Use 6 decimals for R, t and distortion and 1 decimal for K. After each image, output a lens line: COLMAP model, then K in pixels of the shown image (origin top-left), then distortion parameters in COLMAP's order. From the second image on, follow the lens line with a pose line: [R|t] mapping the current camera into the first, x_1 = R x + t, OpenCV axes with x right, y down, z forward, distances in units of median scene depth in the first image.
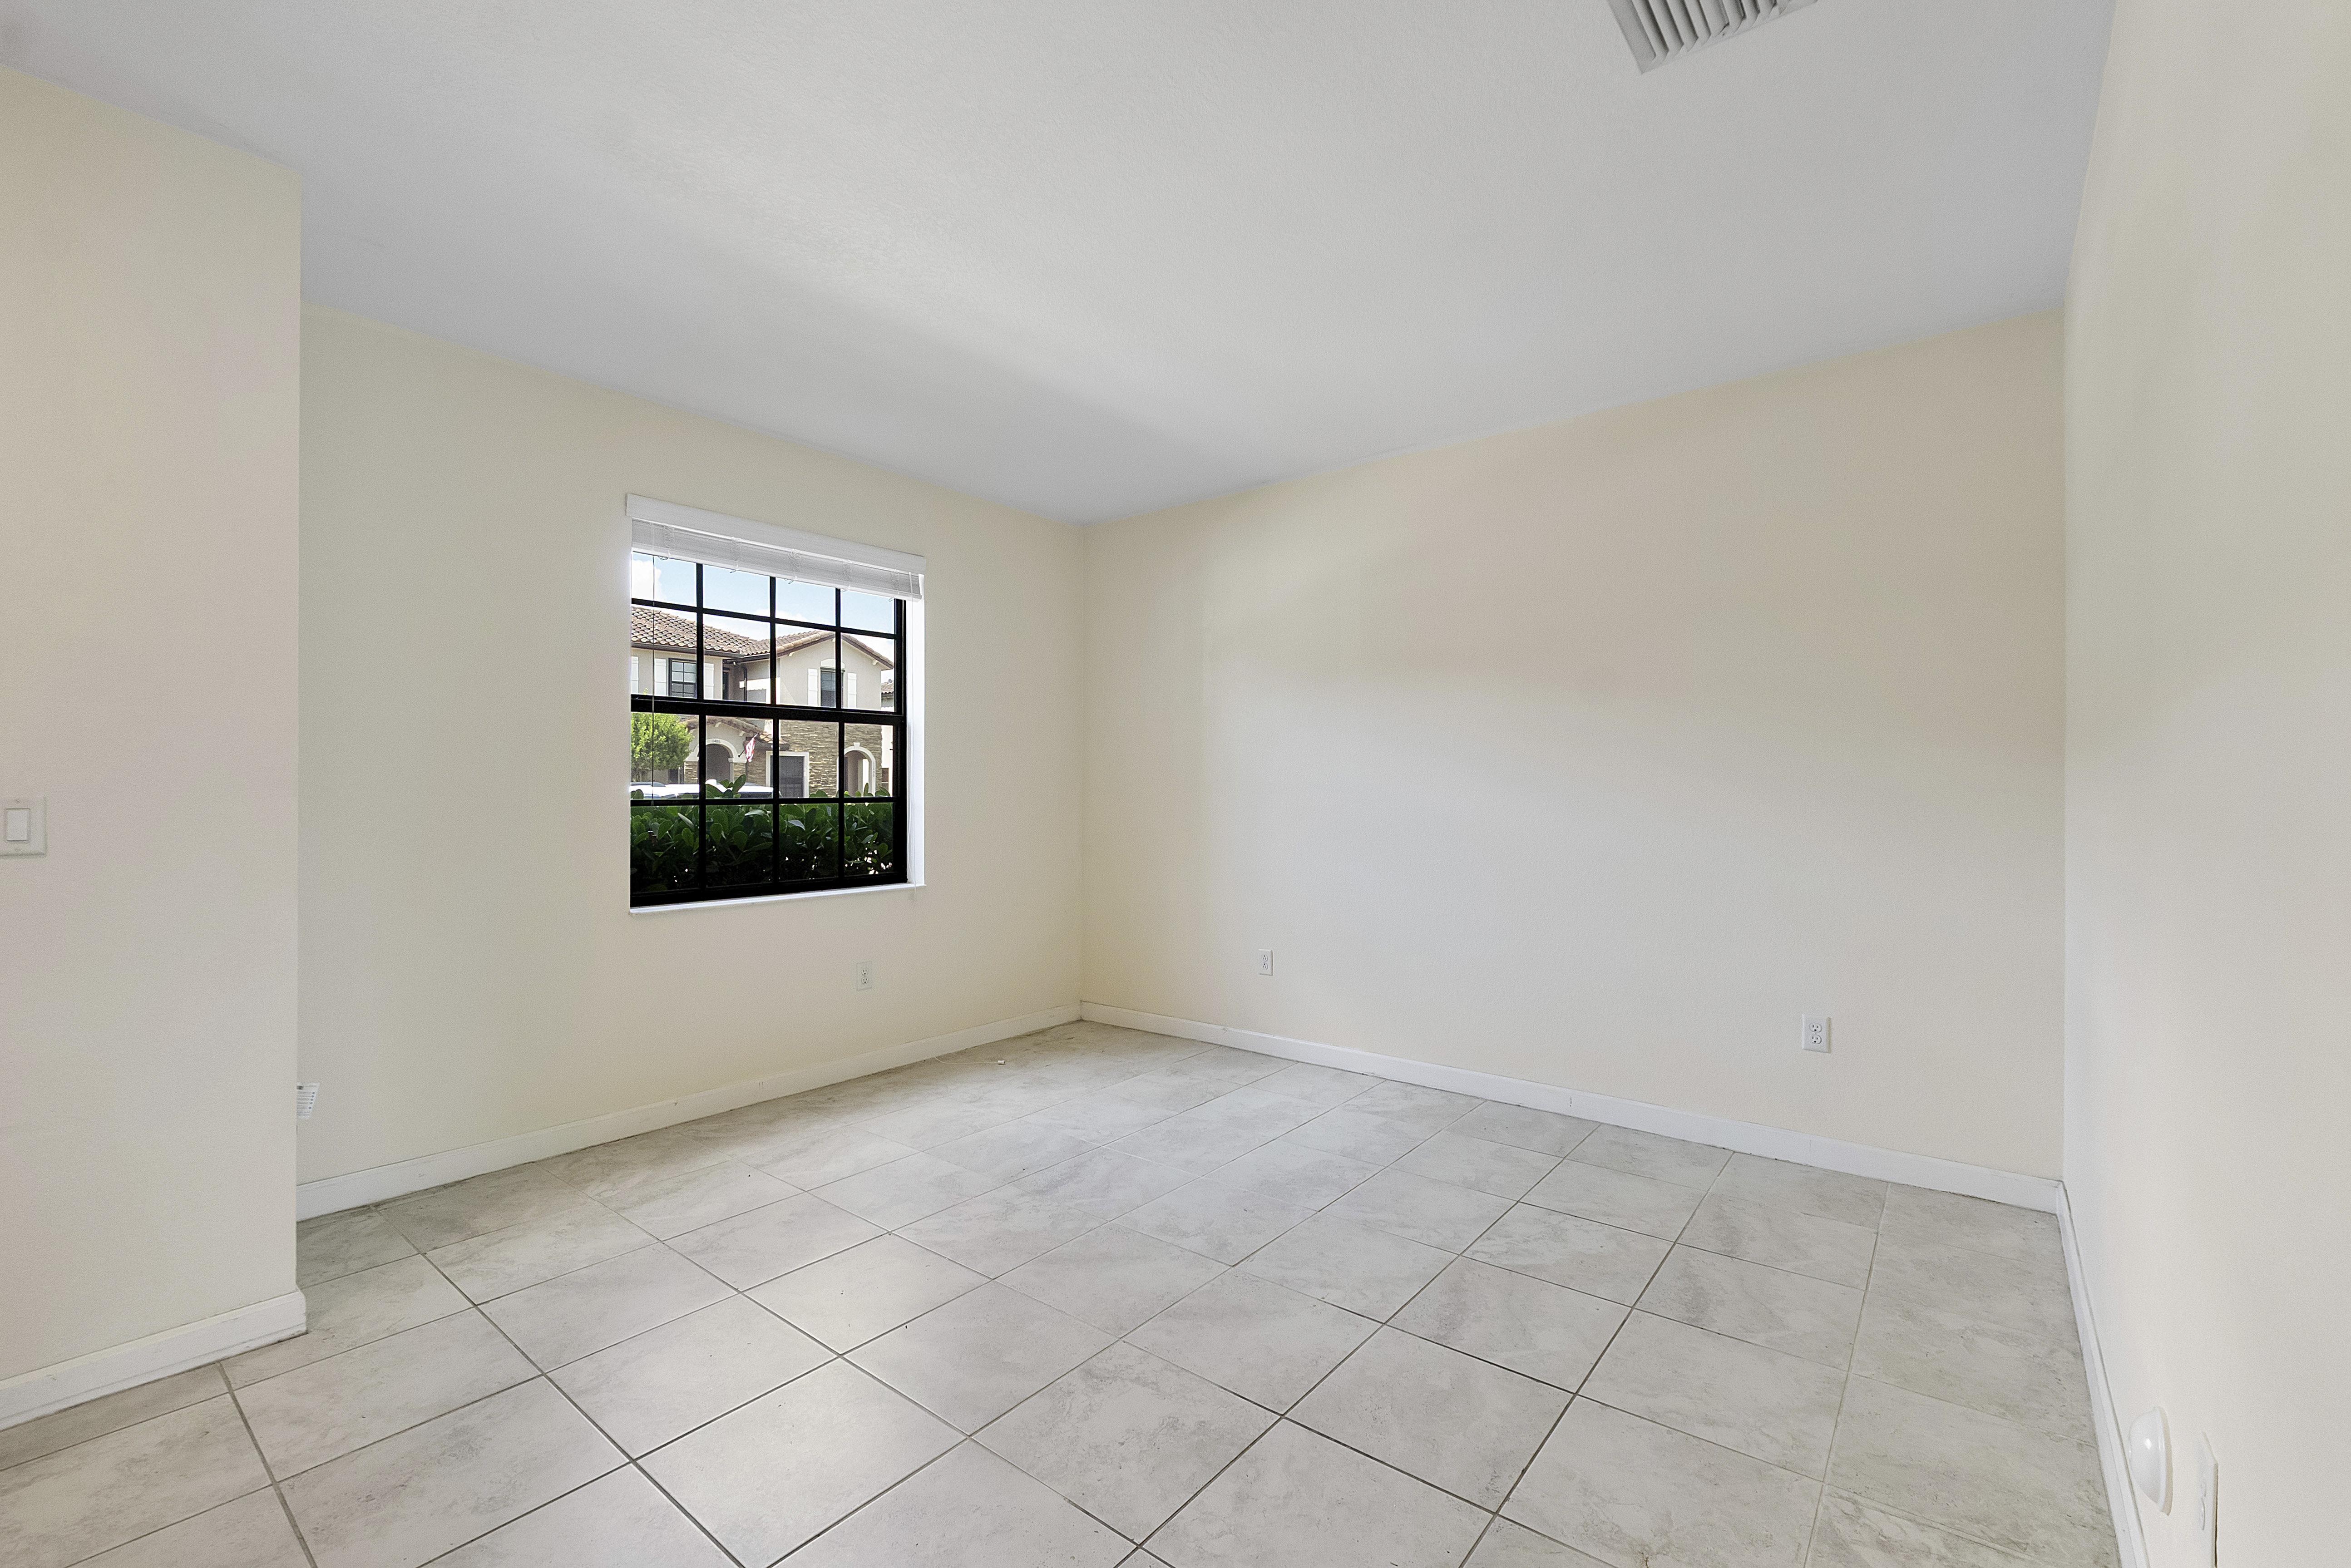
lens RADIAL K [[998.1, 0, 1175.5], [0, 998.1, 784.0], [0, 0, 1]] dist [-0.004956, -0.000301]
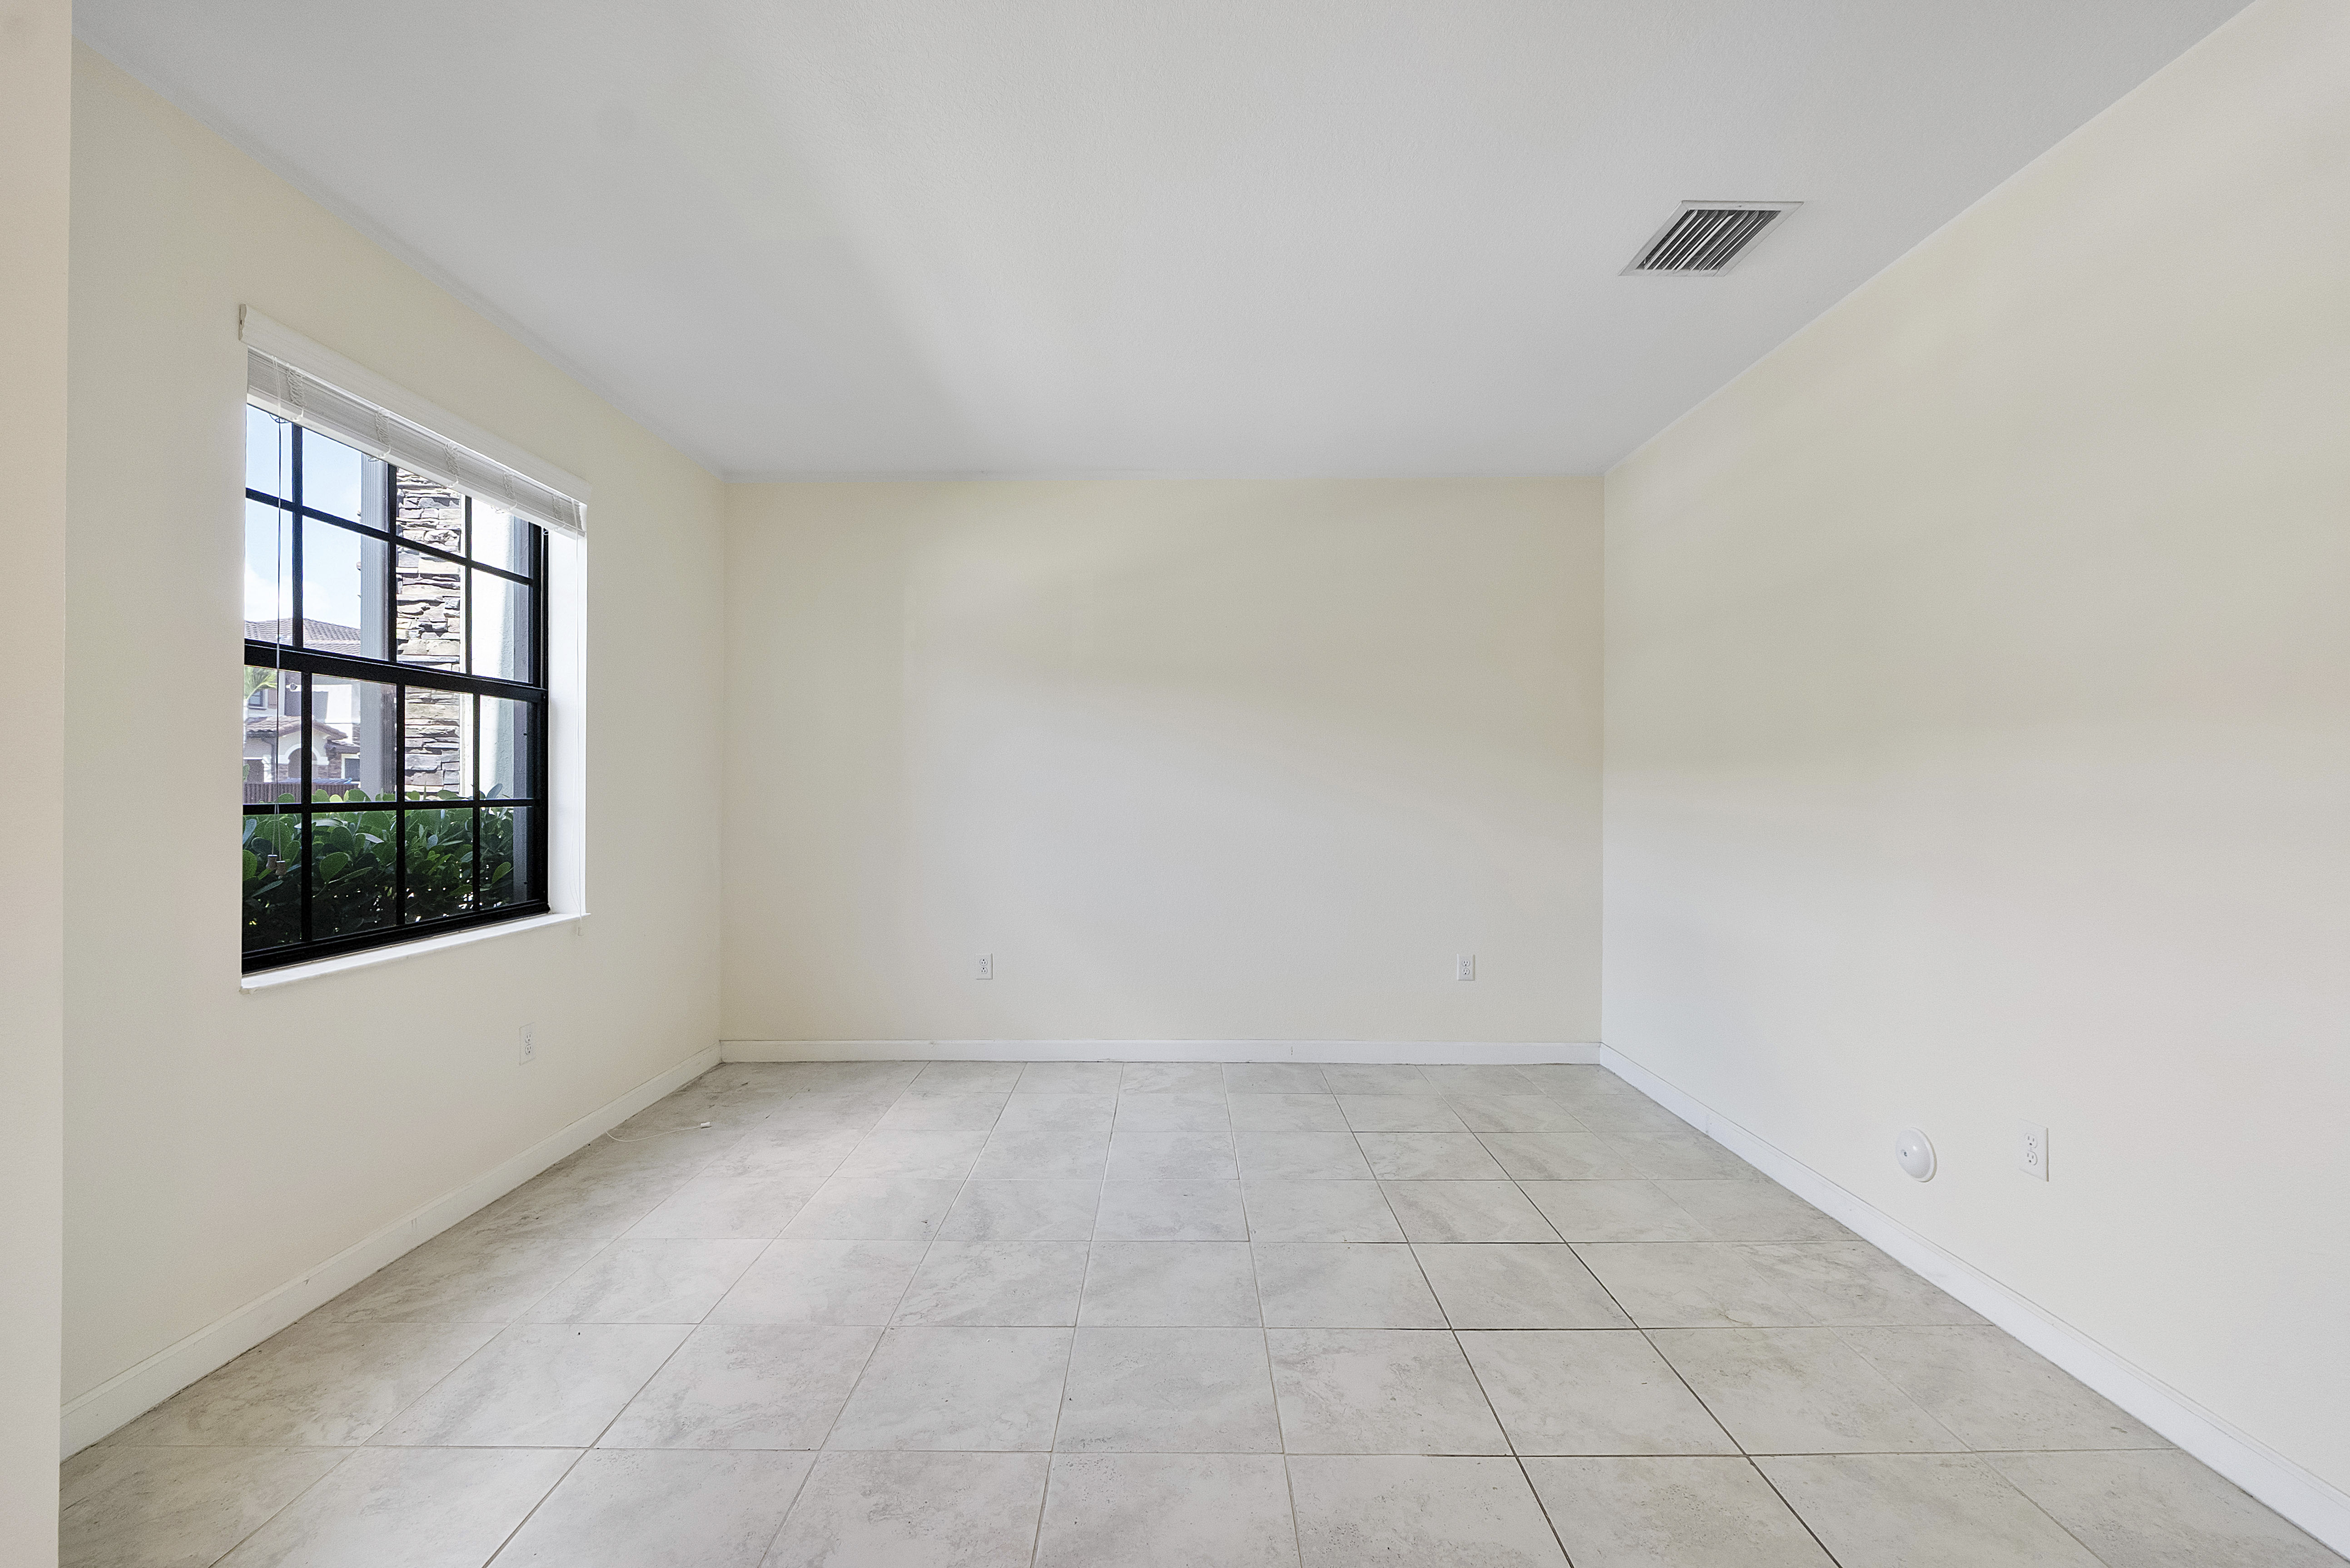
lens RADIAL K [[999.9, 0, 1174.5], [0, 999.9, 786.9], [0, 0, 1]] dist [-0.005208, -0.000896]
pose [[0.780628, 0.001110, 0.624996, -0.479962], [-0.004902, 0.999979, 0.004347, -0.001396], [-0.624977, -0.006458, 0.780616, 0.162698]]
